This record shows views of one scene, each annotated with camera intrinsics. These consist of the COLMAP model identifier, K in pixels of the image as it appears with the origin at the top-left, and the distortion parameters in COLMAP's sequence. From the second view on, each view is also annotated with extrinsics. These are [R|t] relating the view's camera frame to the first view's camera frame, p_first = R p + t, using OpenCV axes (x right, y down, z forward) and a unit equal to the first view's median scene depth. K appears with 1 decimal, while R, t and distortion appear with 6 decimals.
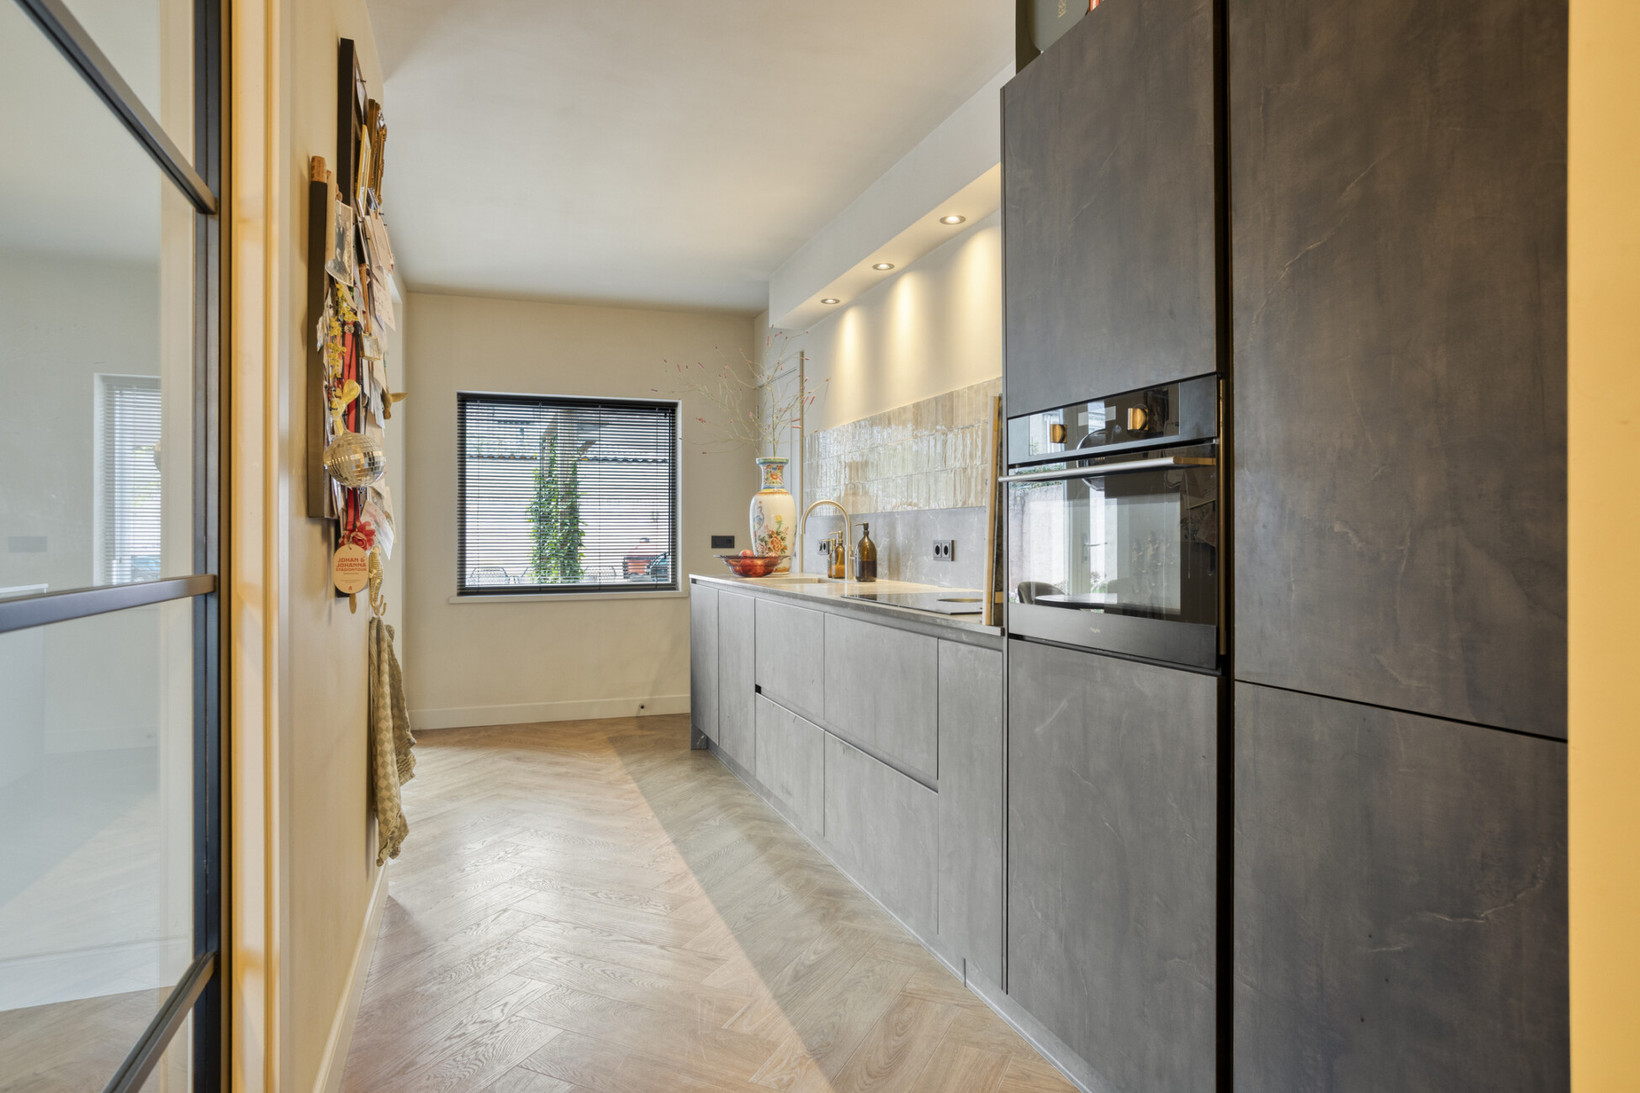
lens RADIAL K [[931.2, 0, 820.0], [0, 931.2, 546.5], [0, 0, 1]] dist [0.000642, 0.001103]
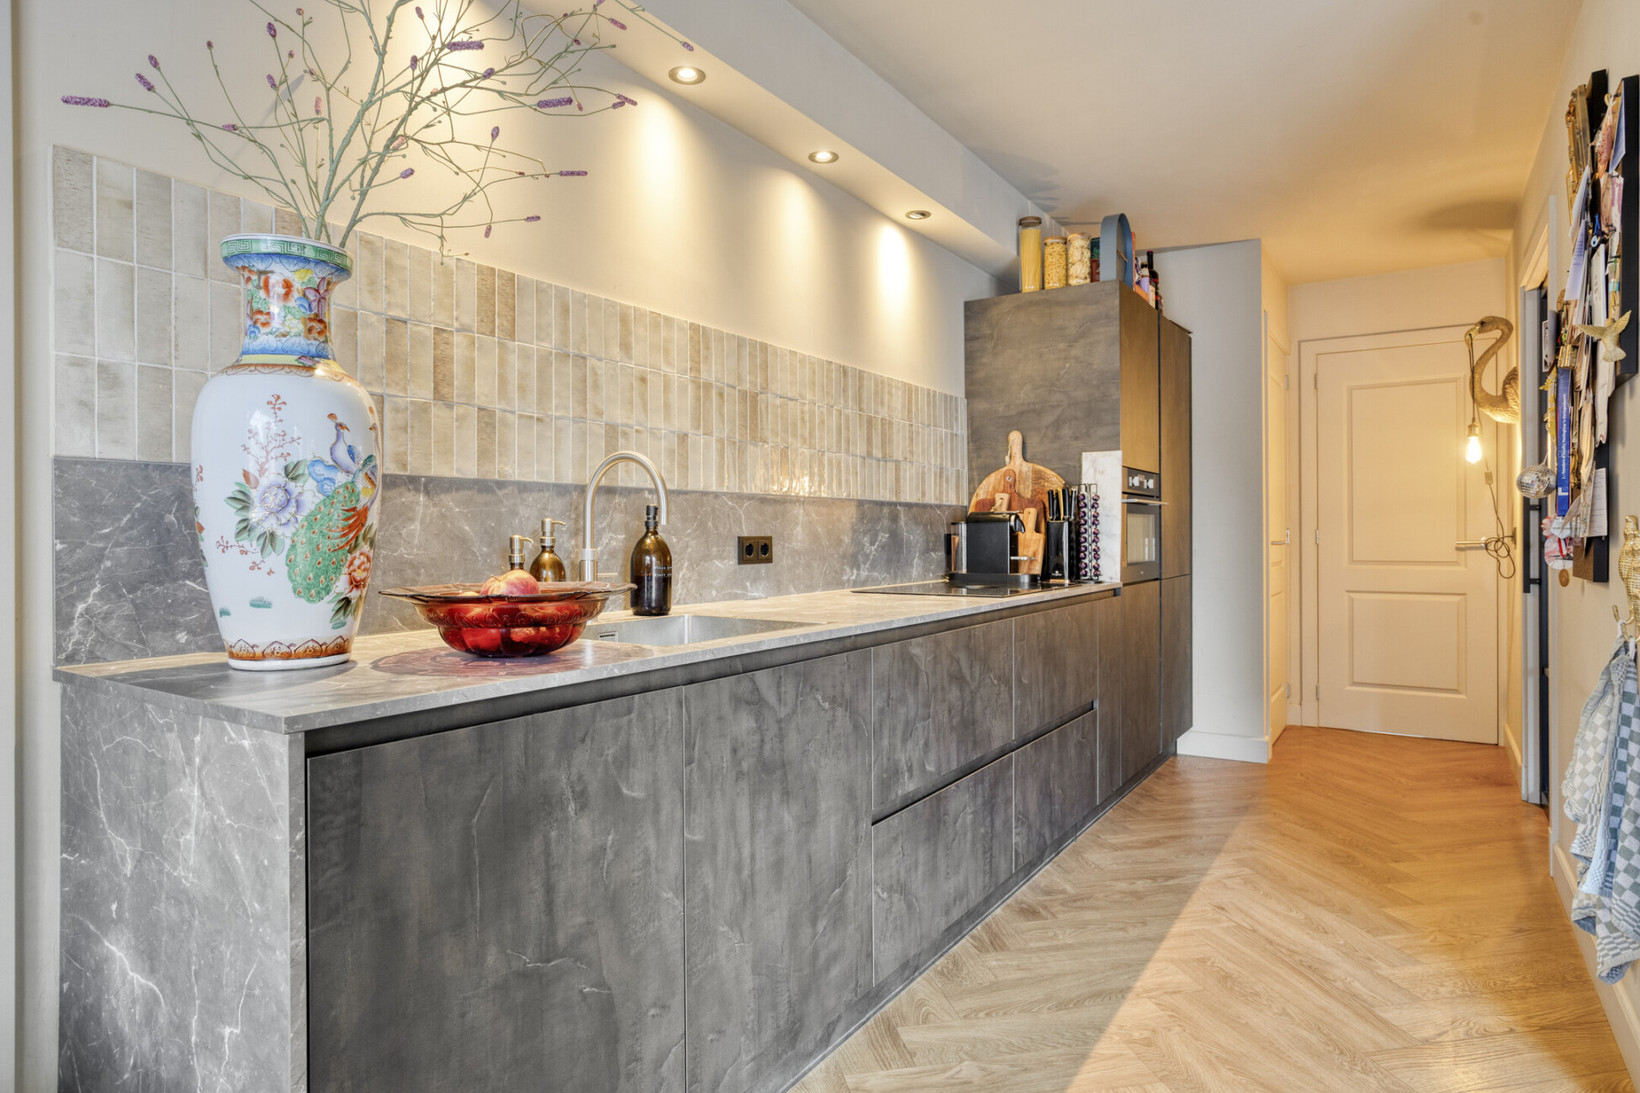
lens RADIAL K [[931.2, 0, 820.0], [0, 931.2, 546.5], [0, 0, 1]] dist [0.000642, 0.001103]
pose [[-0.598799, 0.000716, 0.800899, -0.644203], [0.015122, 0.999831, 0.010412, -0.006481], [-0.800757, 0.018346, -0.598709, 1.824520]]
